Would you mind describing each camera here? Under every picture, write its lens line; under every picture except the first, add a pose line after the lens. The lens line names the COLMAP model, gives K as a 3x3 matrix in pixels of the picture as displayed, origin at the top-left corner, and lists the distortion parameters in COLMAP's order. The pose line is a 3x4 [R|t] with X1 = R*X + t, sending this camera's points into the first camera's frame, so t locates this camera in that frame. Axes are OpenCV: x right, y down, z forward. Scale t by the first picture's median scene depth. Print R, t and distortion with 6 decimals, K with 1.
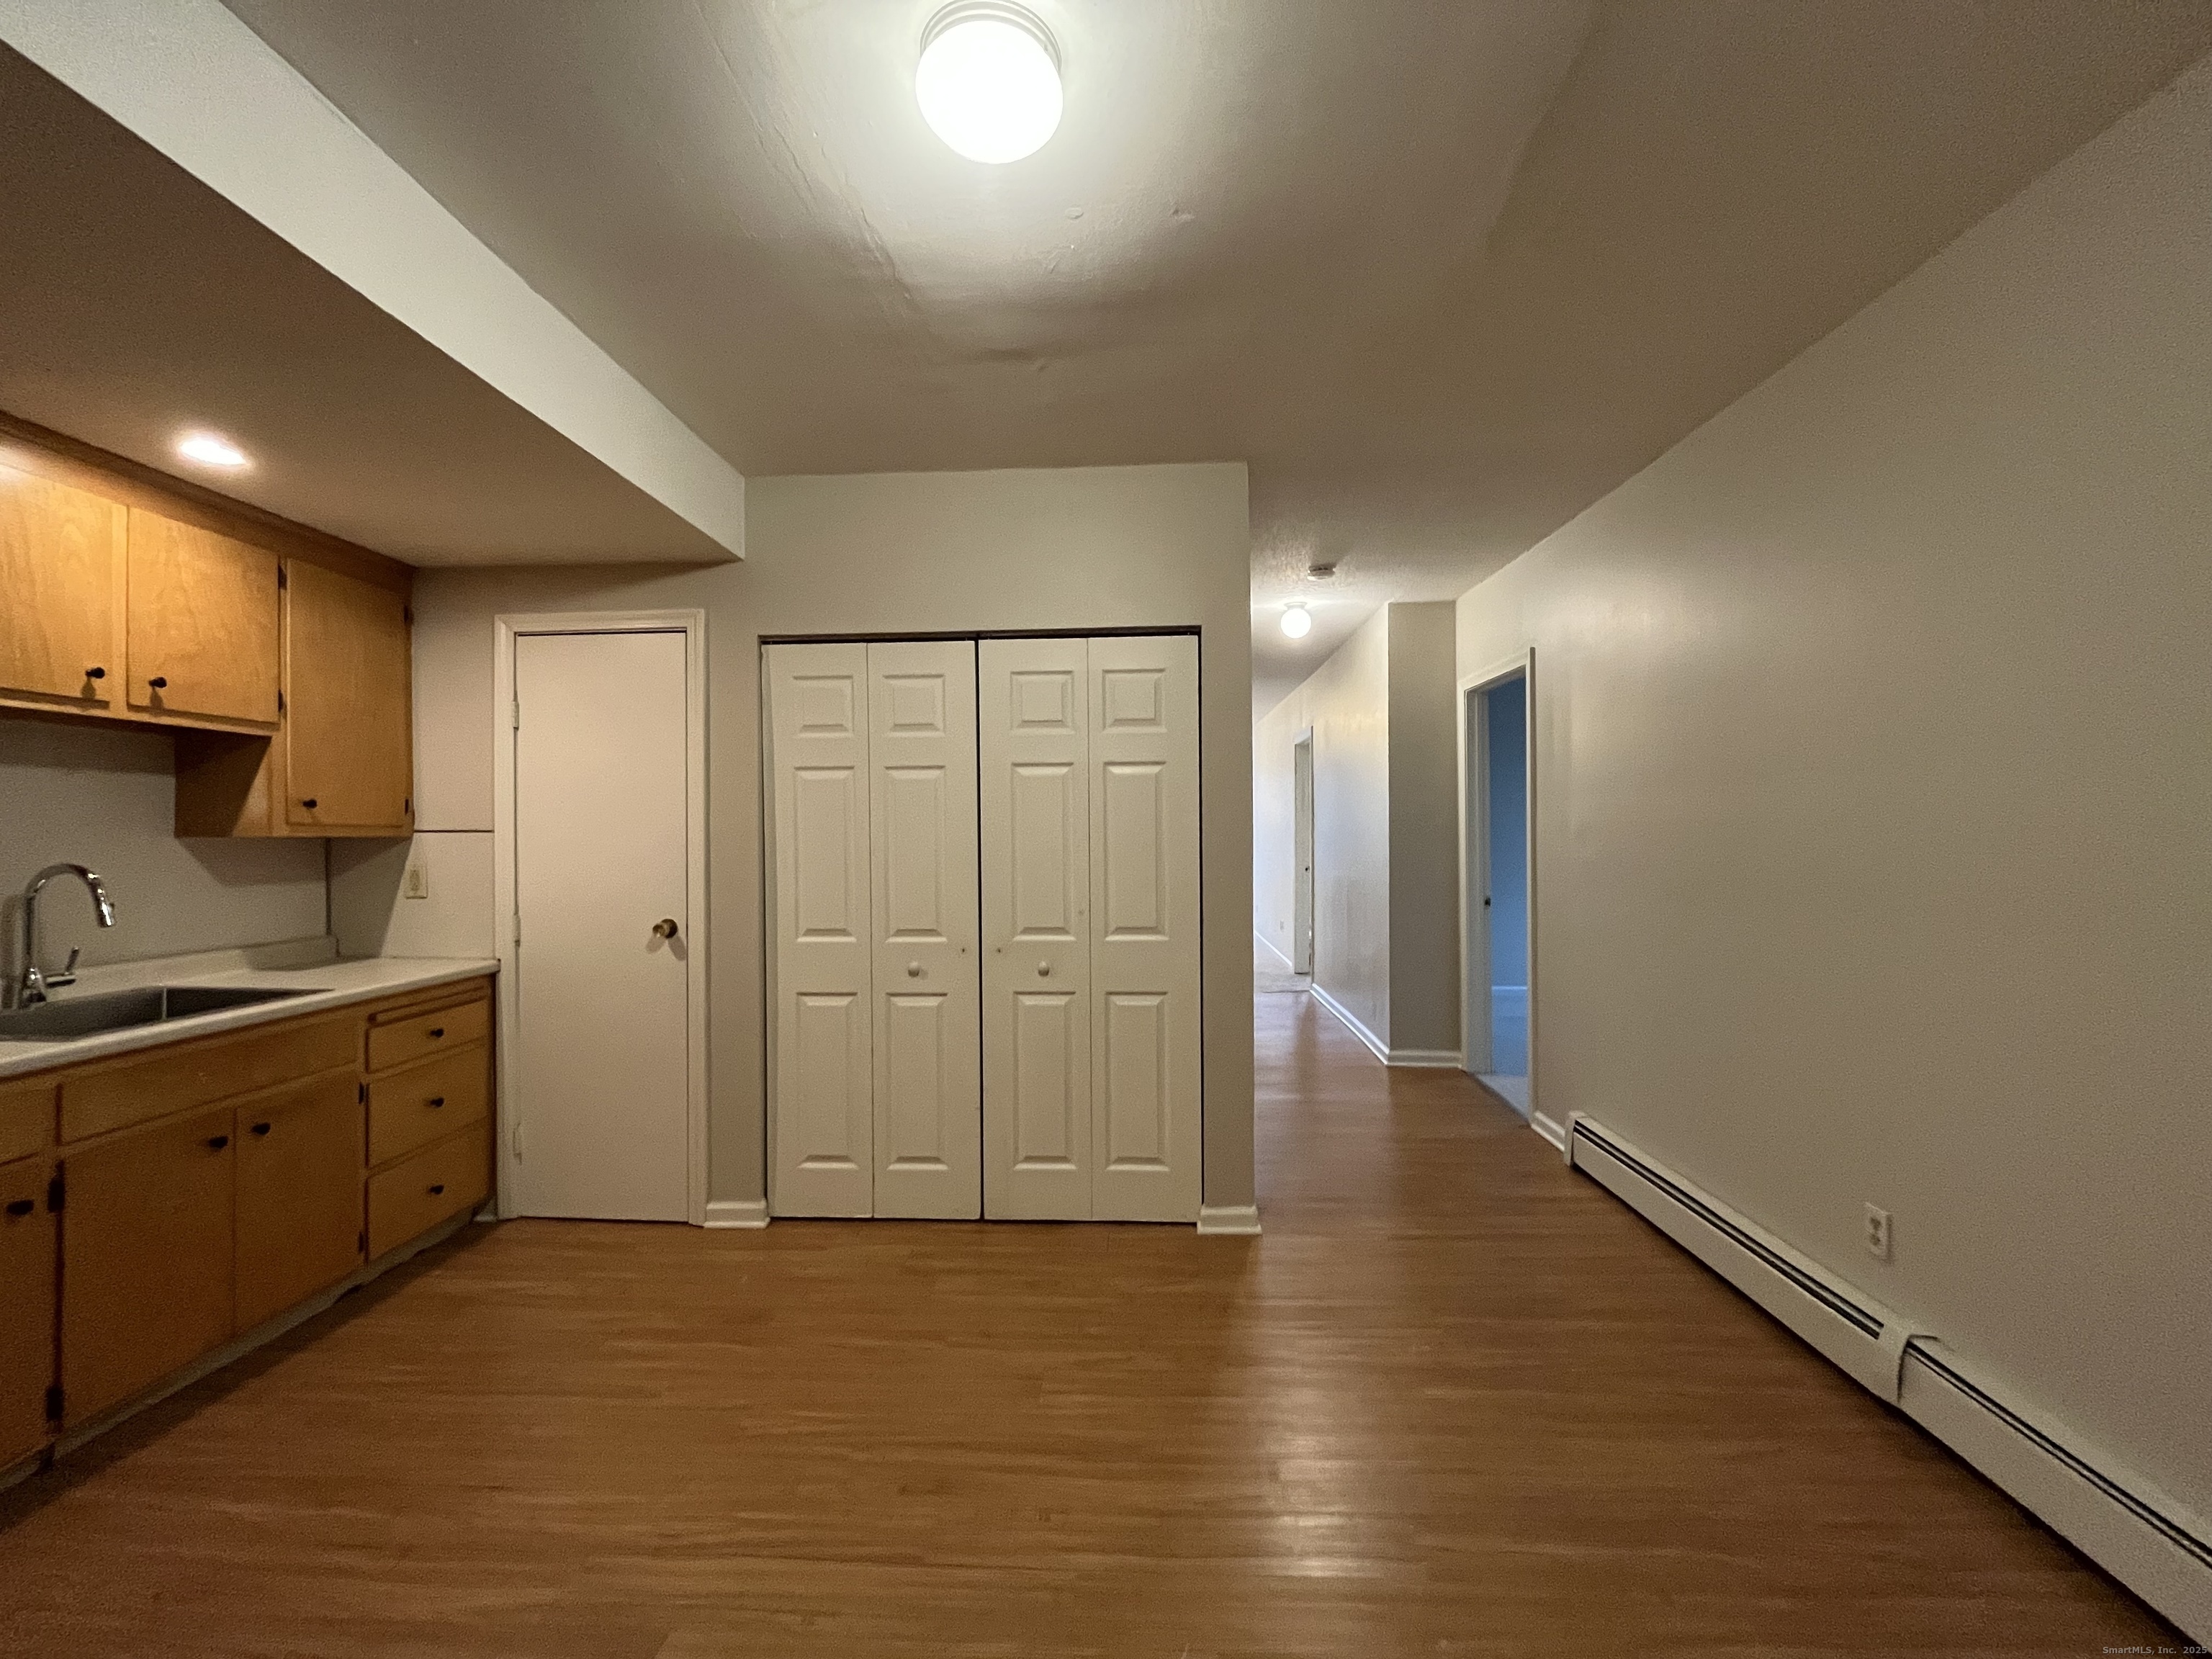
lens RADIAL K [[892.2, 0, 1100.5], [0, 892.2, 828.5], [0, 0, 1]] dist [-0.002123, -0.000285]
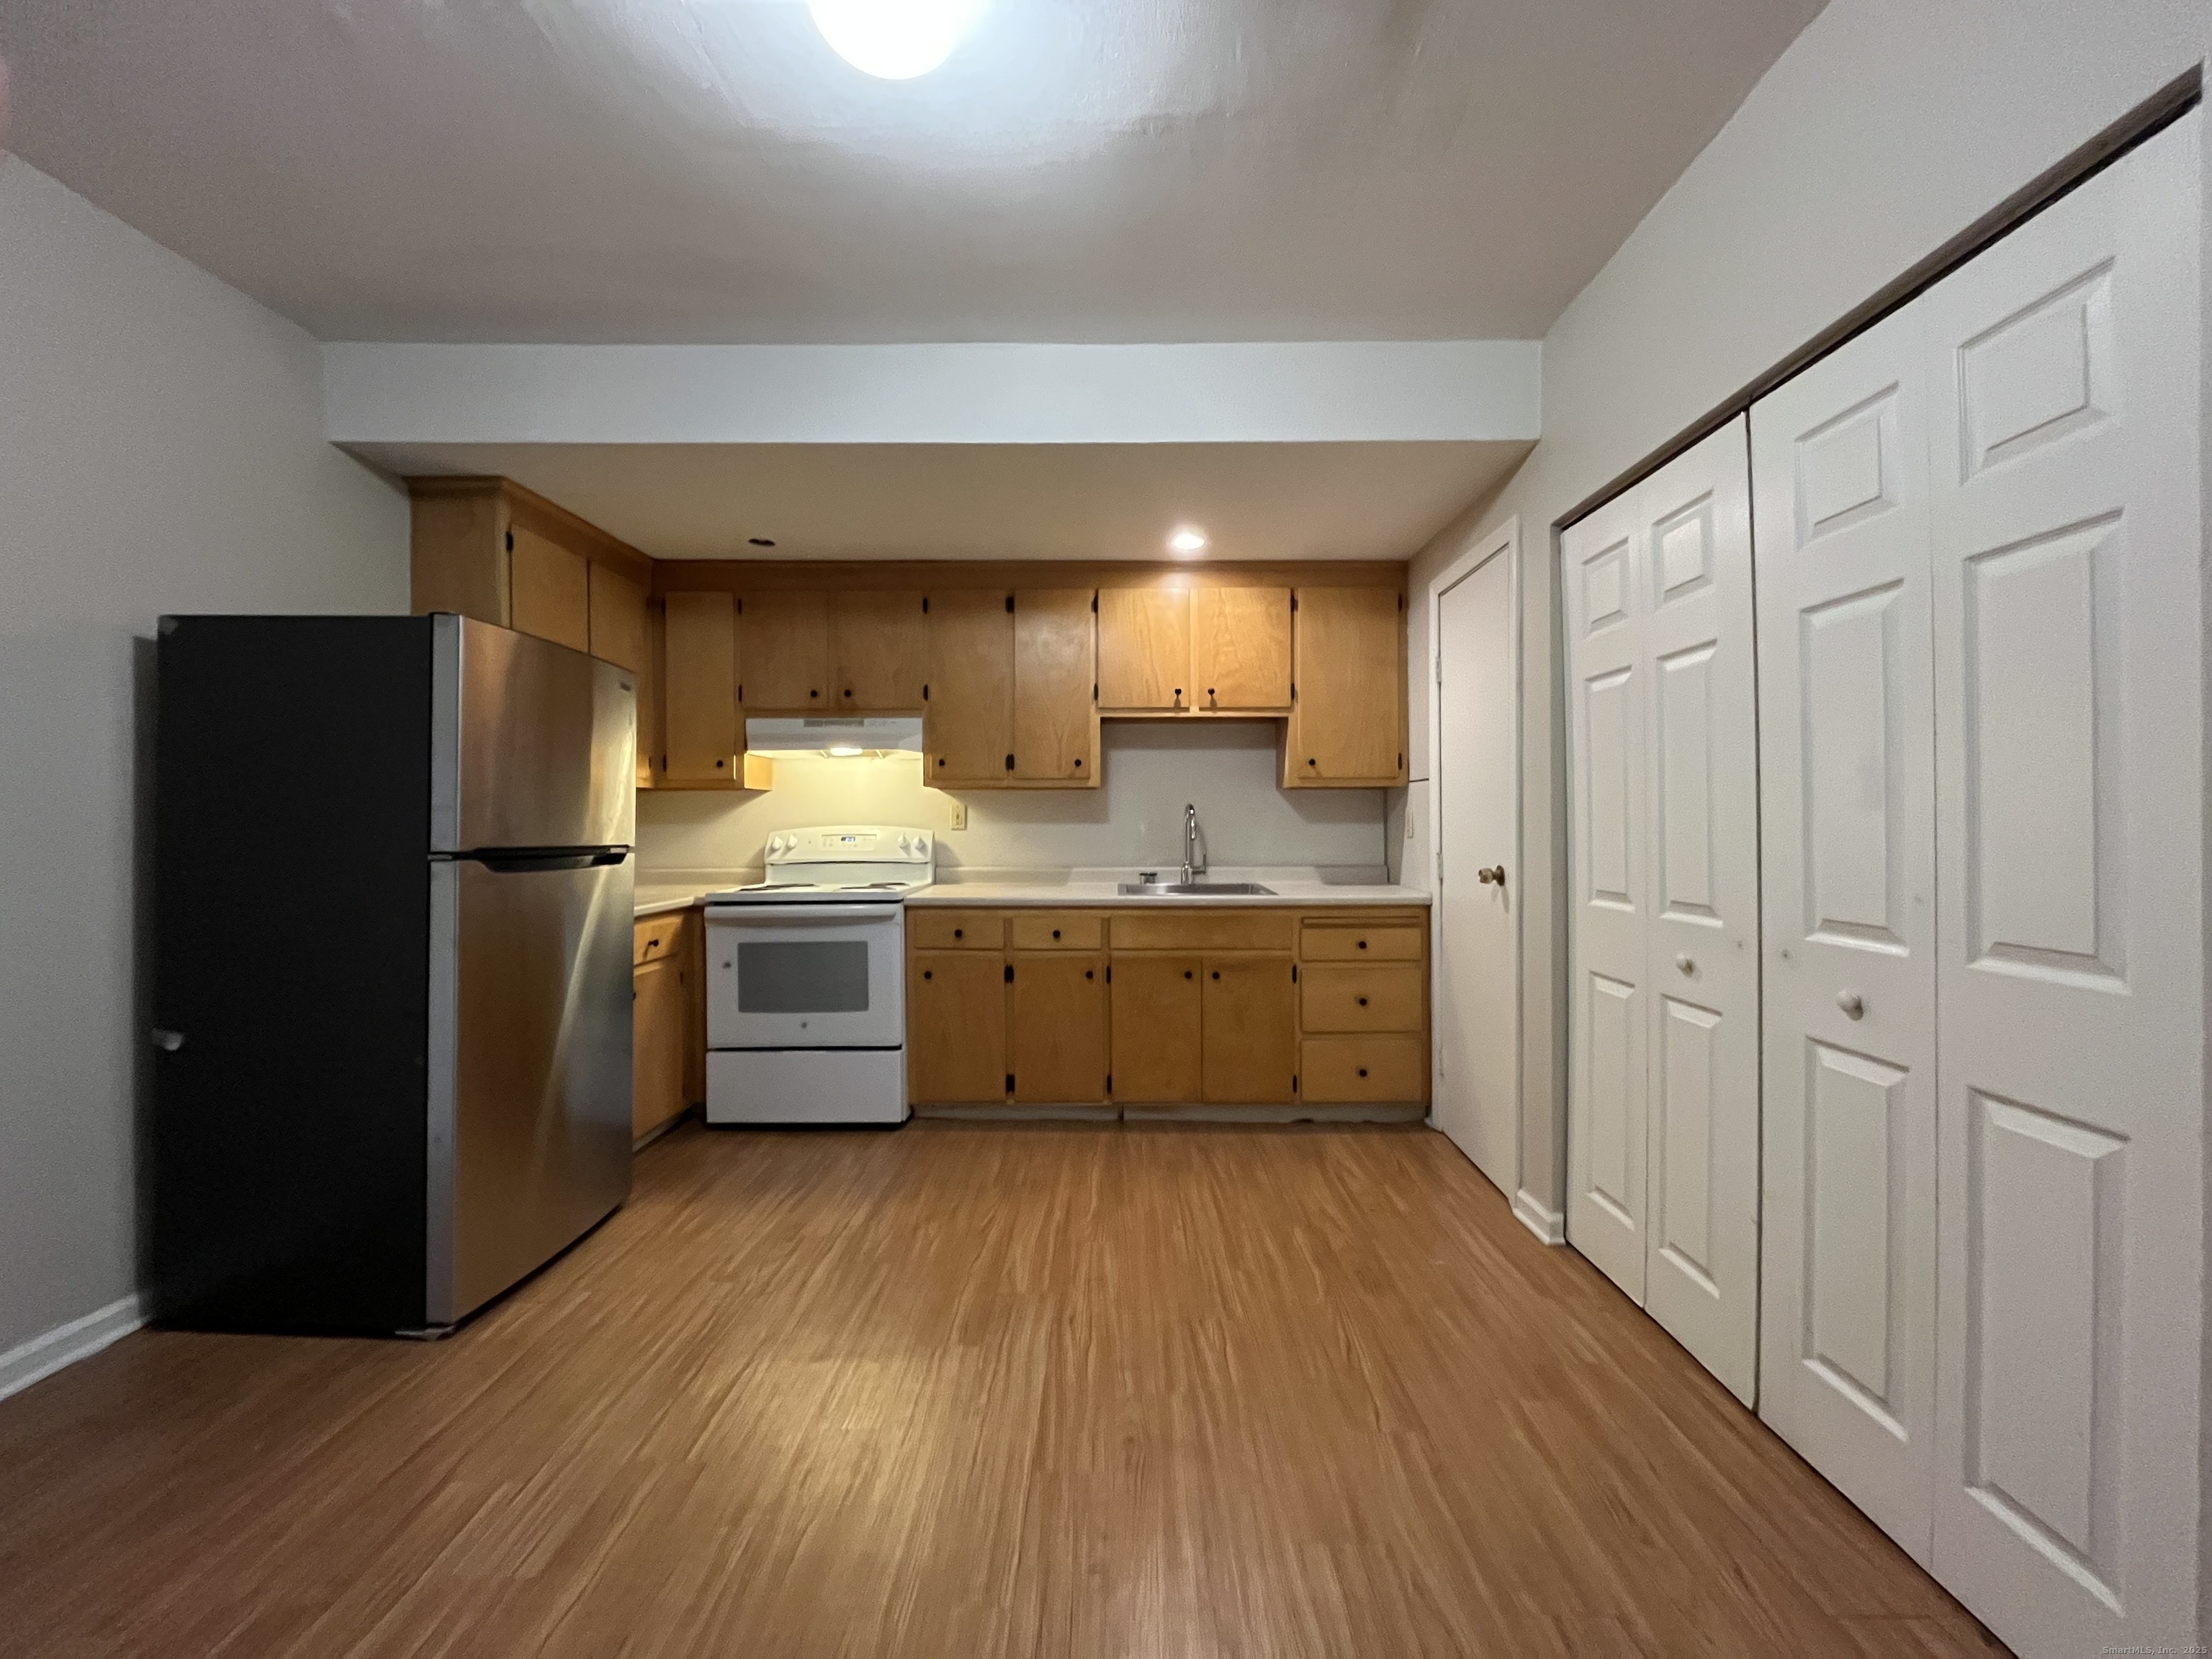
lens RADIAL K [[888.8, 0, 1098.7], [0, 888.8, 832.2], [0, 0, 1]] dist [-0.002383, -0.000147]
pose [[0.027490, 0.017192, -0.999474, 0.431893], [0.009993, 0.999797, 0.017473, 0.048042], [0.999572, -0.010468, 0.027313, 0.574541]]
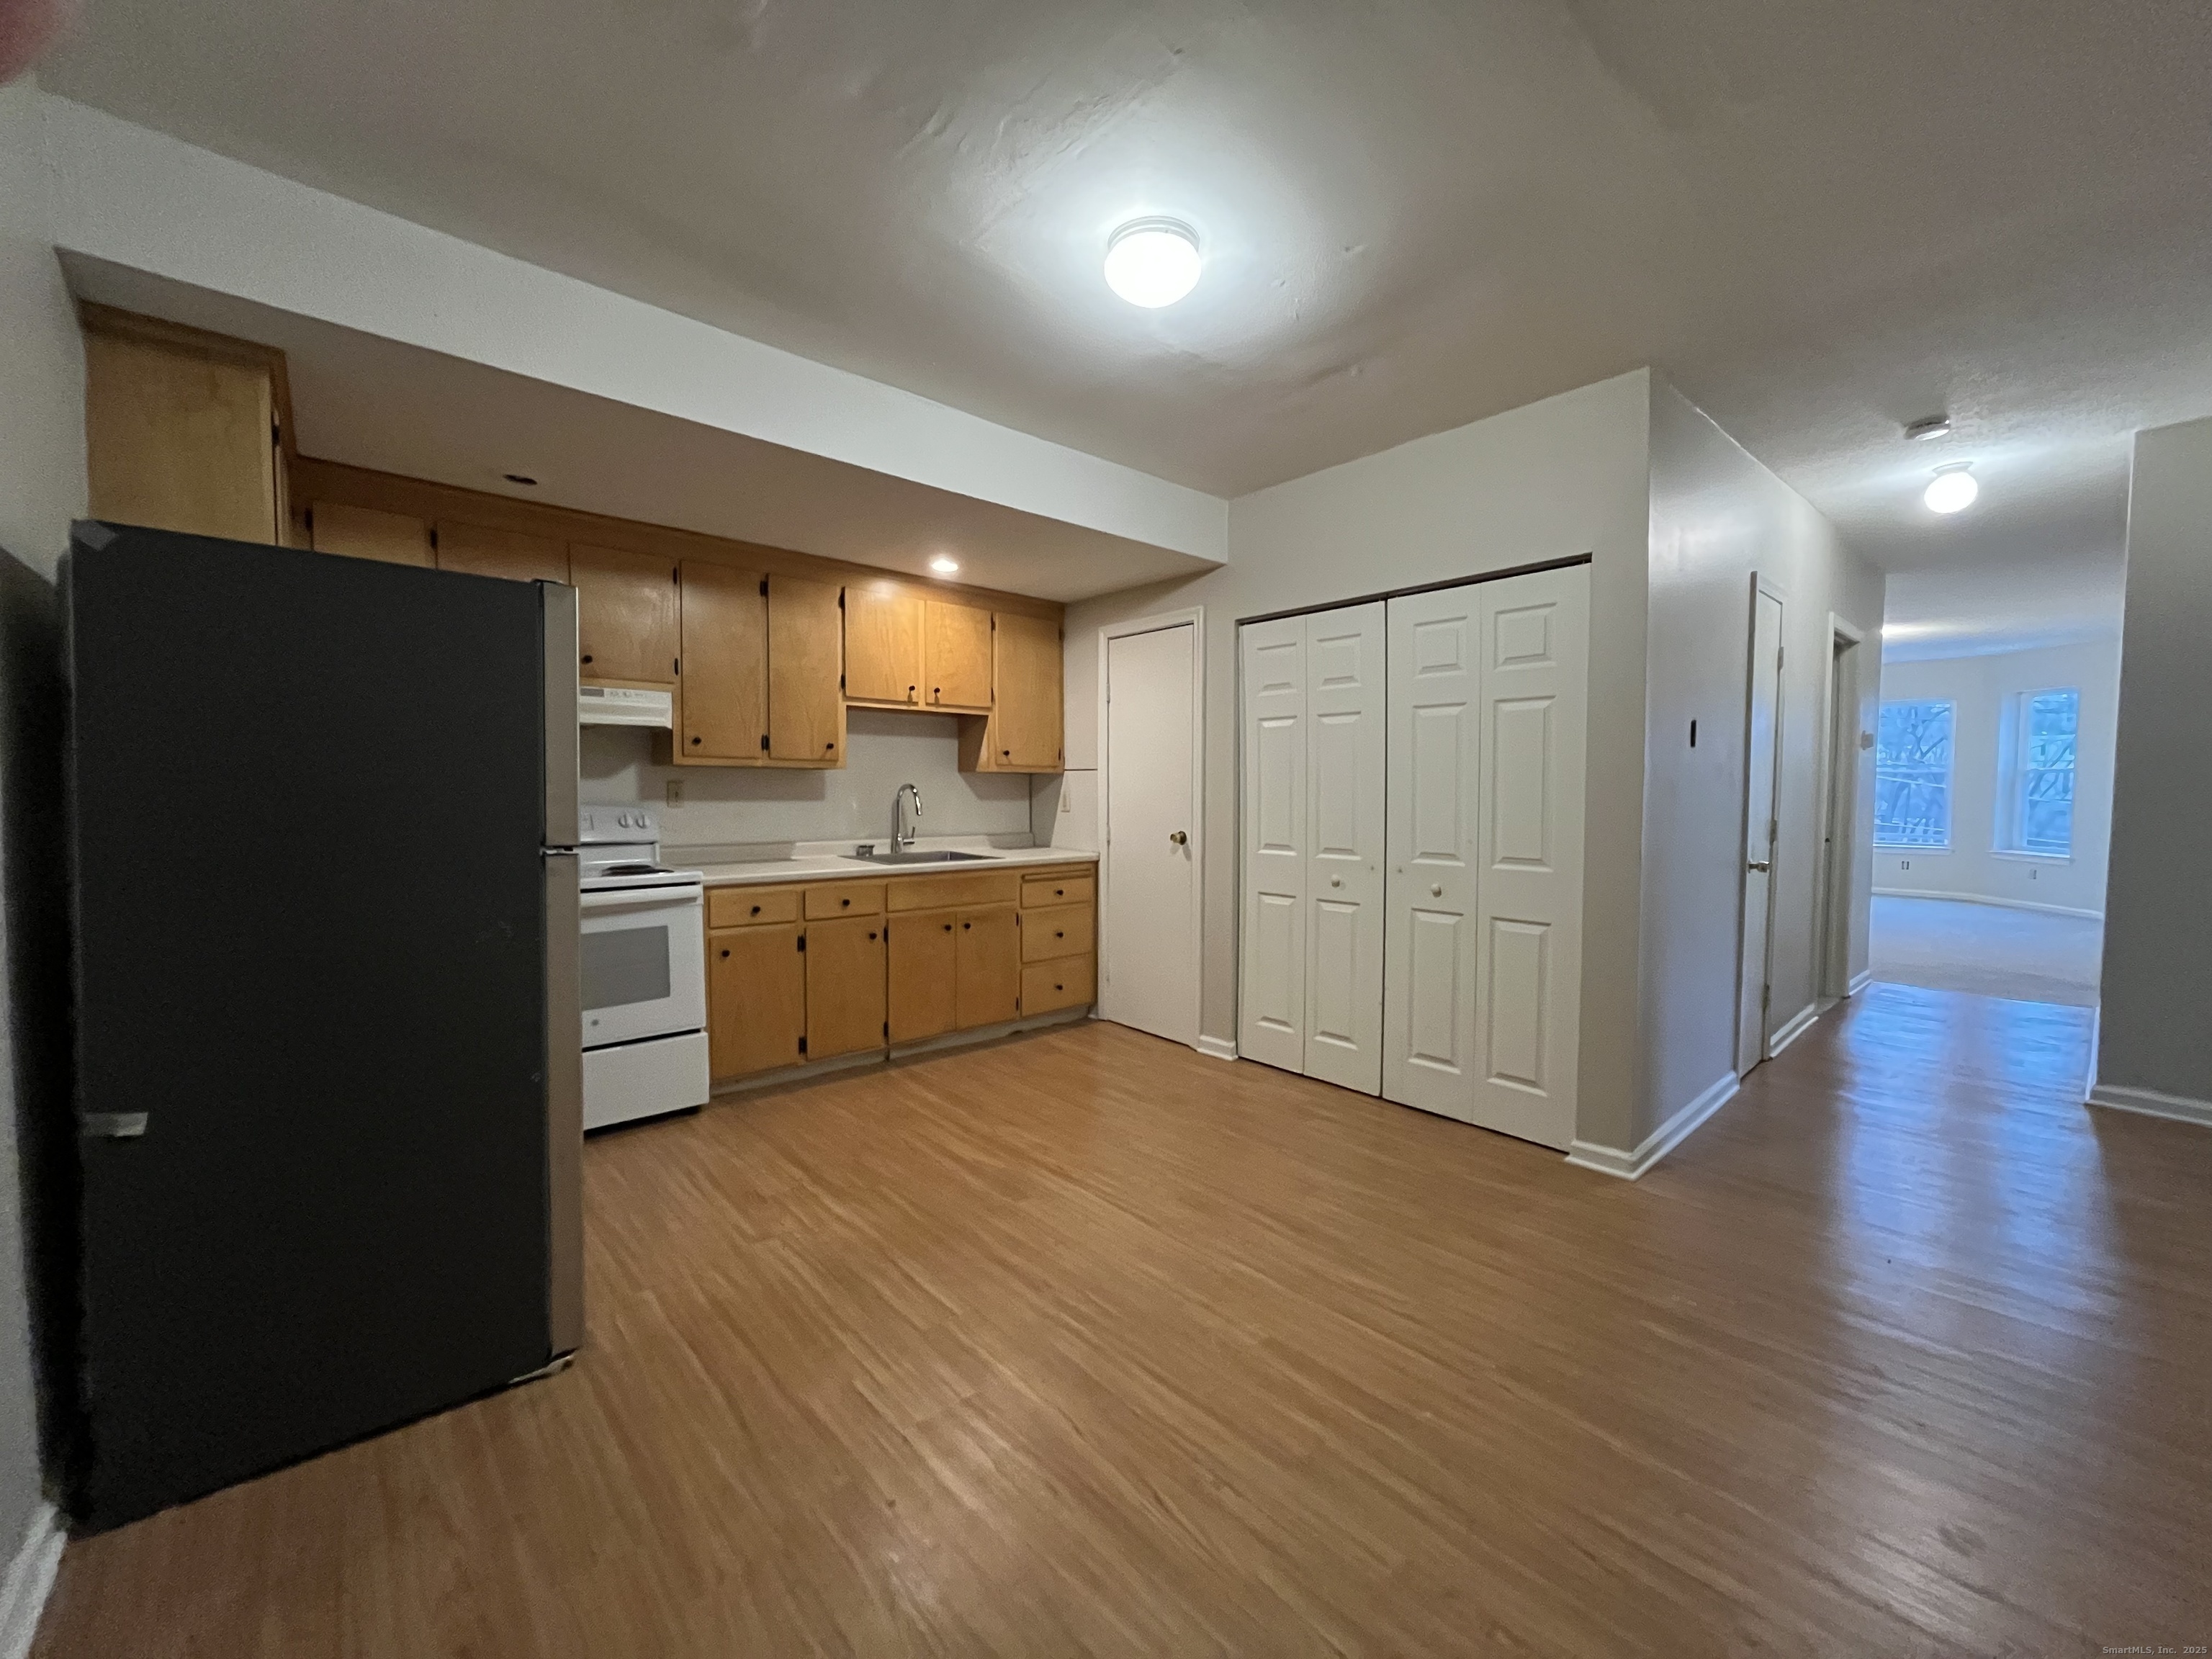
lens RADIAL K [[892.2, 0, 1100.5], [0, 892.2, 828.5], [0, 0, 1]] dist [-0.002123, -0.000285]
pose [[0.694241, 0.041372, -0.718552, 0.451203], [-0.003660, 0.998537, 0.053956, 0.022518], [0.719733, -0.034828, 0.693377, -0.072275]]
